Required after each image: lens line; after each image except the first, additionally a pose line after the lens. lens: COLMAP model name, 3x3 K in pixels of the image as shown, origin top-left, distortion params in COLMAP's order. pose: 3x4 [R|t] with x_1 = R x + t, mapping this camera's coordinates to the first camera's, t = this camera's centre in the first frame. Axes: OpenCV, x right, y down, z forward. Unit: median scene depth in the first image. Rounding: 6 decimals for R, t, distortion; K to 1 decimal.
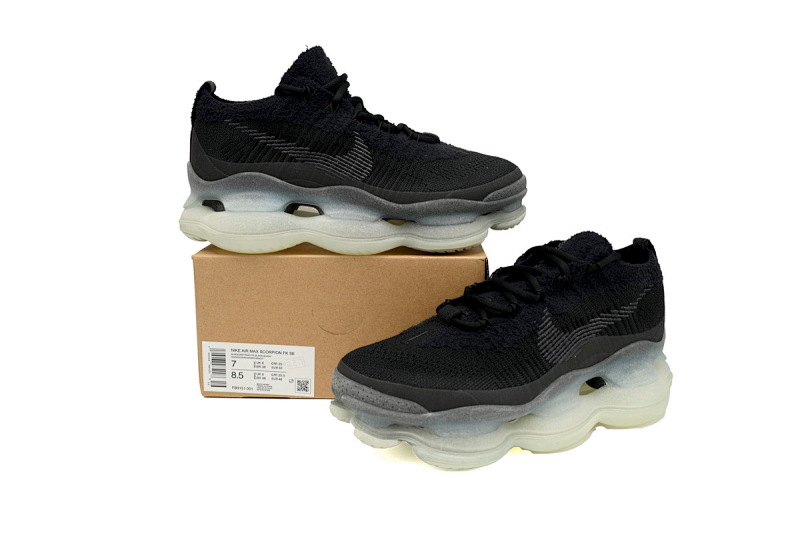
lens RADIAL K [[665.6, 0, 403.1], [0, 665.6, 266.1], [0, 0, 1]] dist [-0.008512, -0.004125]
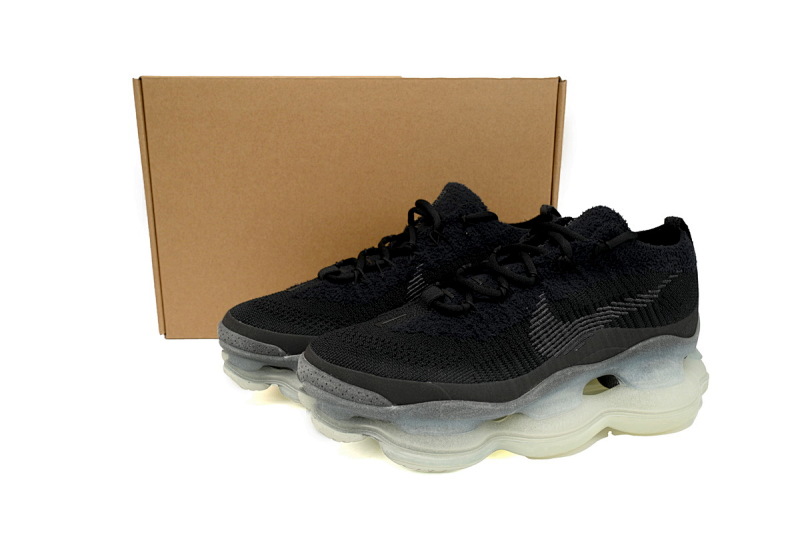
lens RADIAL K [[665.6, 0, 397.3], [0, 665.6, 266.2], [0, 0, 1]] dist [-0.008512, -0.004125]
pose [[0.989902, 0.022400, -0.139973, 0.148775], [-0.020400, 0.999669, 0.015705, 0.018507], [0.140278, -0.012691, 0.990031, 0.113706]]
